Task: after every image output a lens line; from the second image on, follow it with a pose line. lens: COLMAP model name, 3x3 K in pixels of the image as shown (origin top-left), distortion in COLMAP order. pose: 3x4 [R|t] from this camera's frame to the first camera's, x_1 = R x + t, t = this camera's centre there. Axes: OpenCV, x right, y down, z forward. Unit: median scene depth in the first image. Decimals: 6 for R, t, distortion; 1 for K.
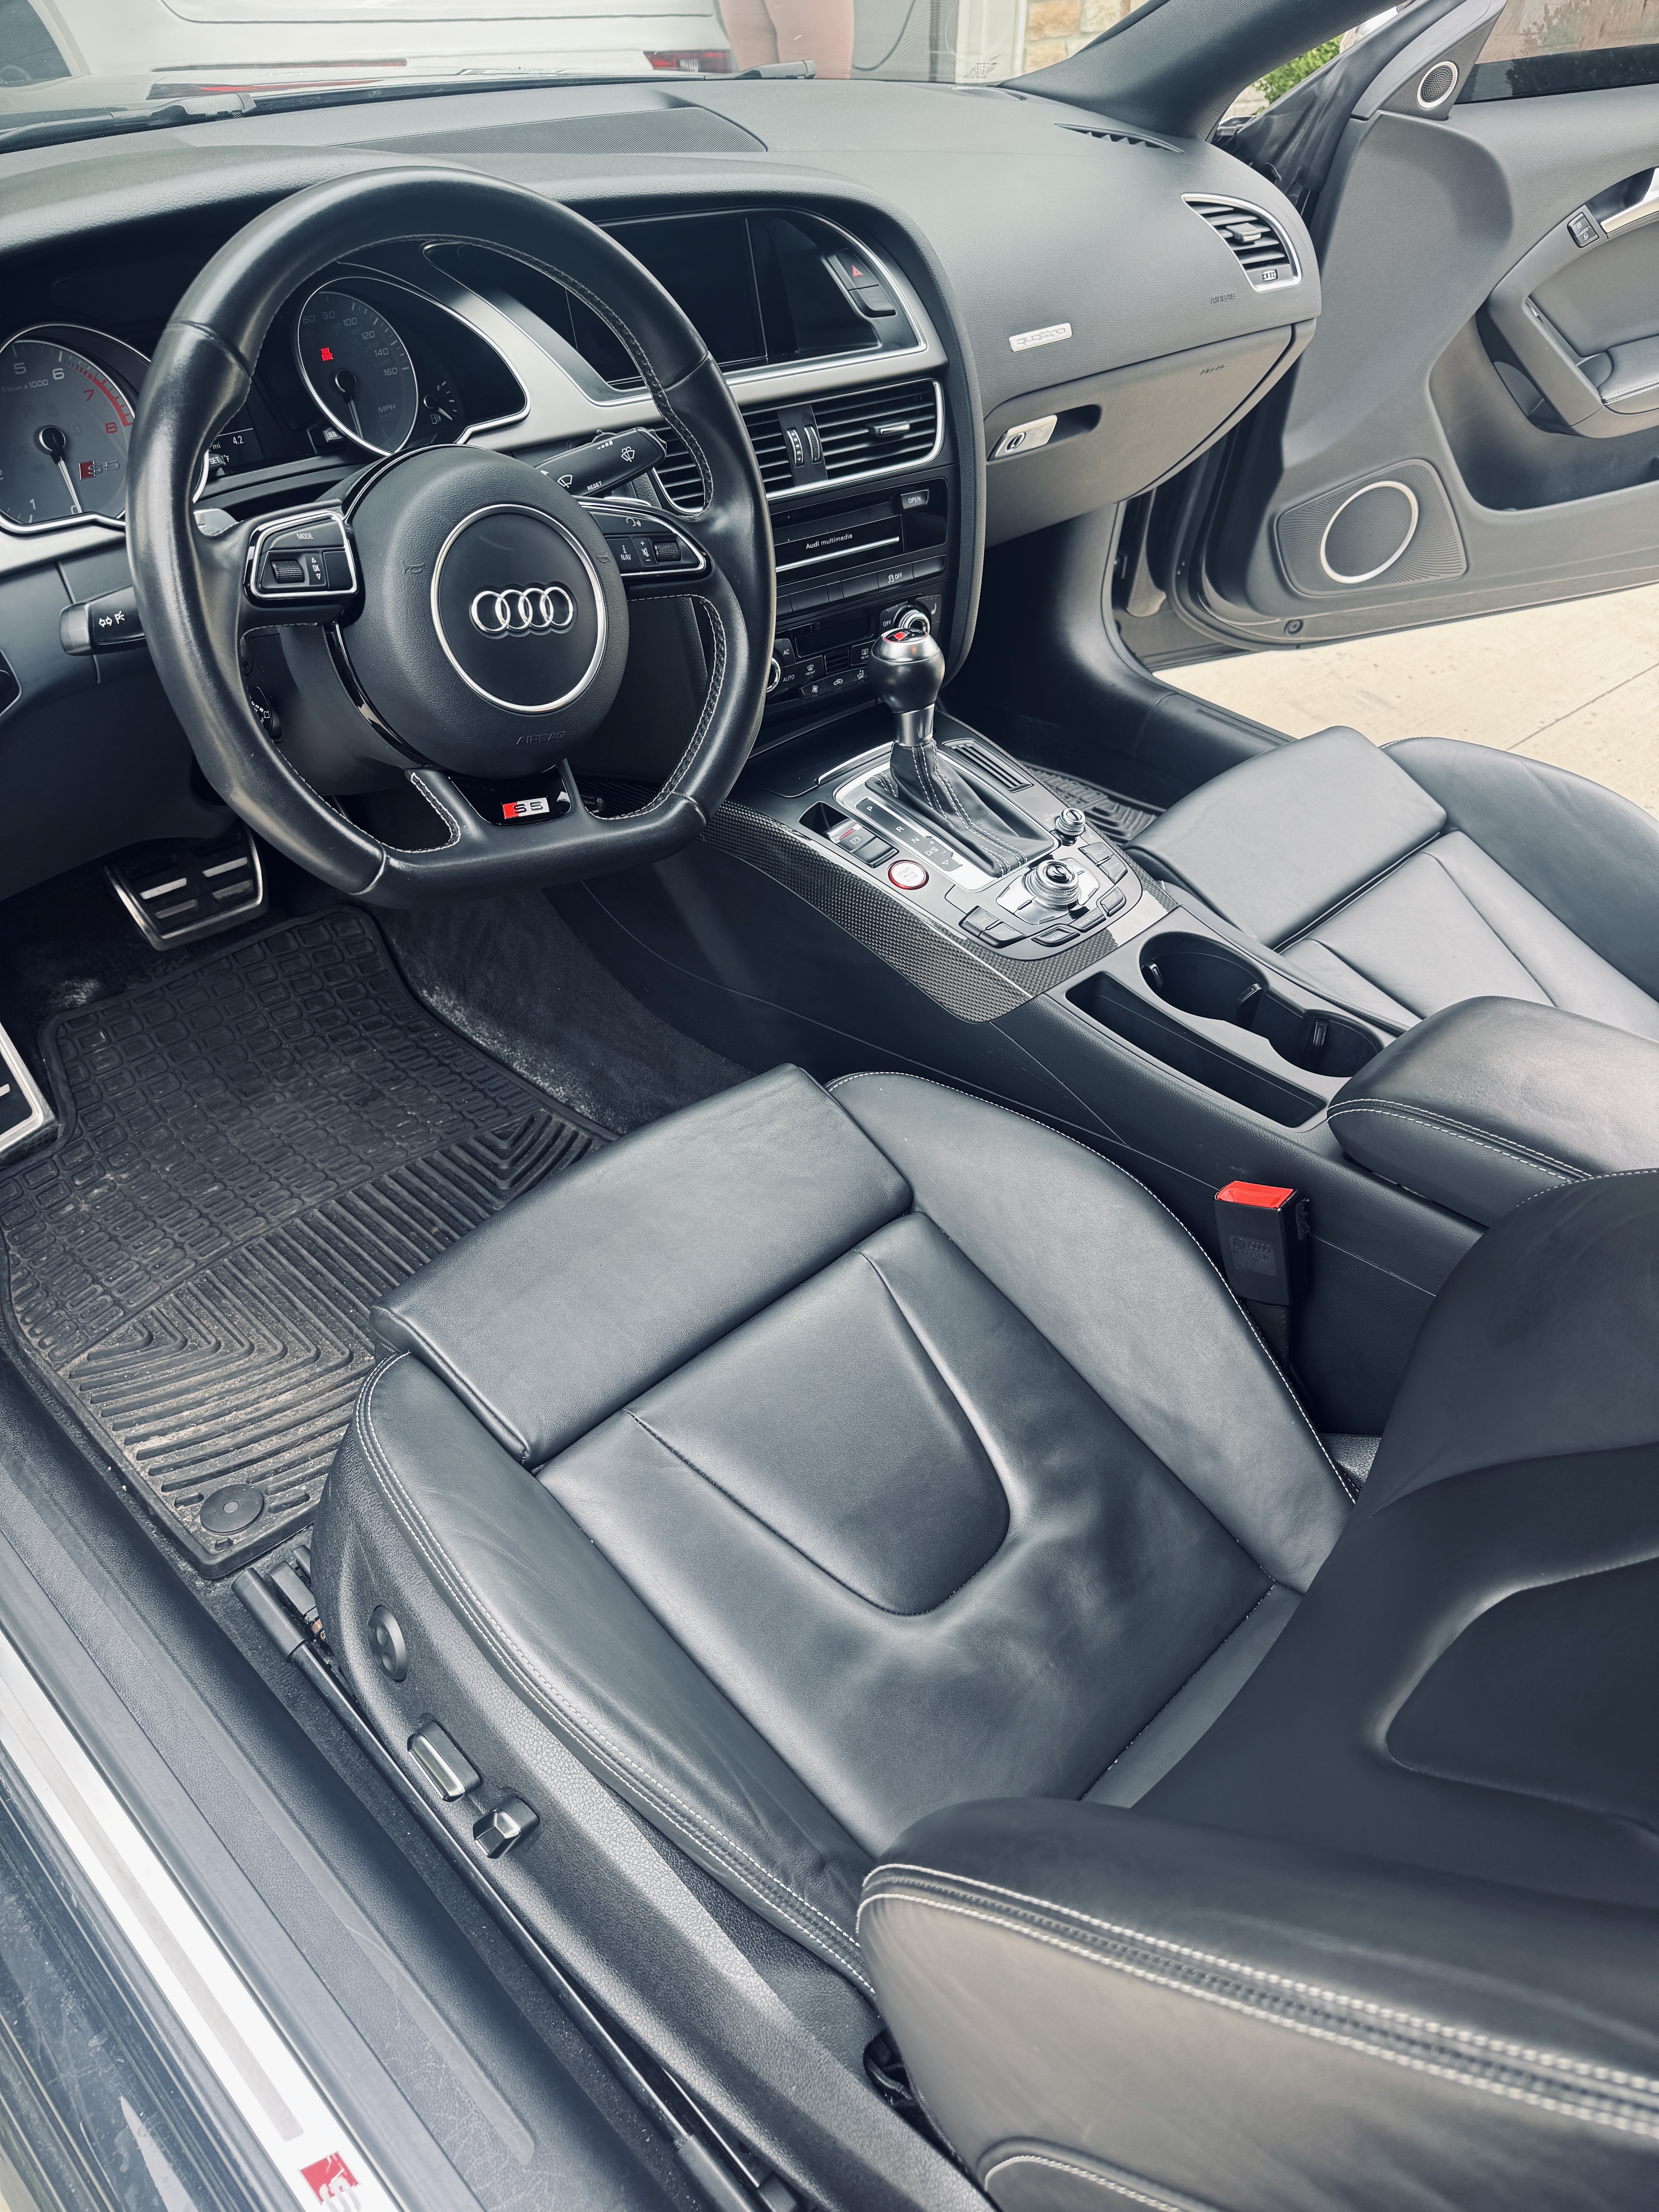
lens RADIAL K [[1576.8, 0, 850.3], [0, 1576.8, 1104.2], [0, 0, 1]] dist [0.028153, -0.042355]
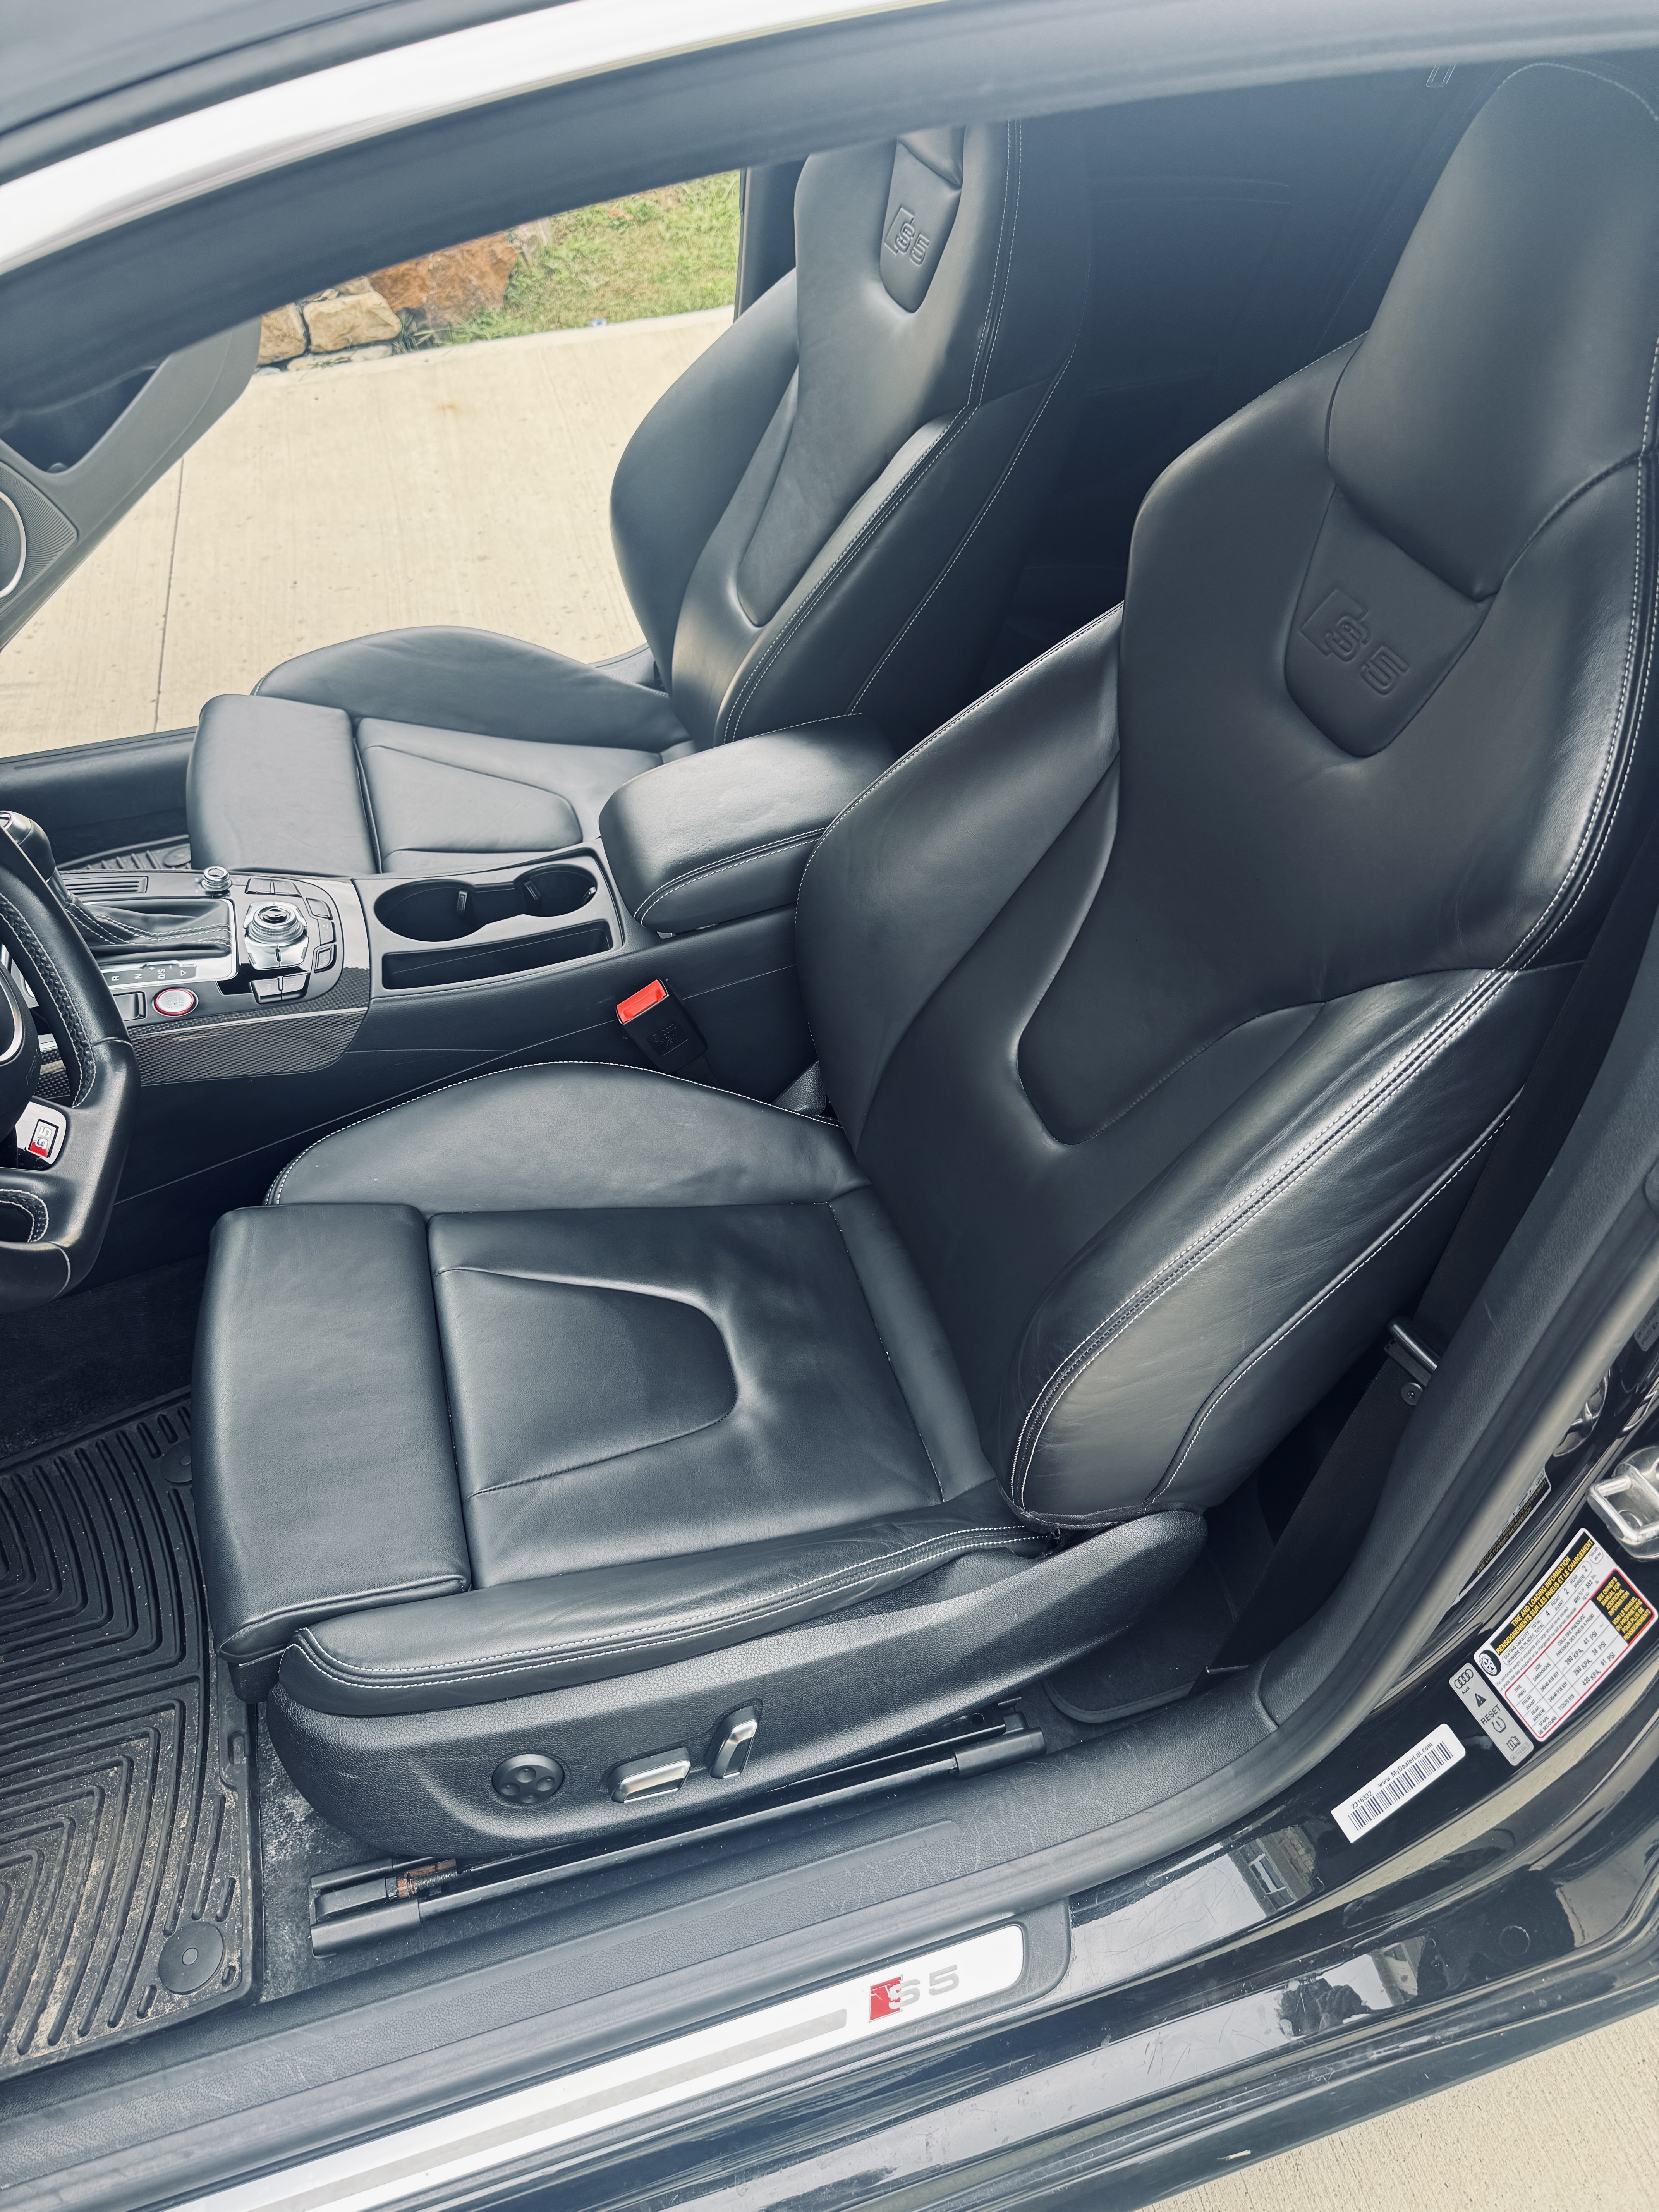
lens RADIAL K [[1576.8, 0, 821.2], [0, 1576.8, 1112.2], [0, 0, 1]] dist [0.028153, -0.042355]
pose [[0.468245, -0.652410, 0.595909, -0.451625], [0.595946, 0.731110, 0.332156, -0.195311], [-0.652376, 0.199599, 0.731140, -0.014091]]
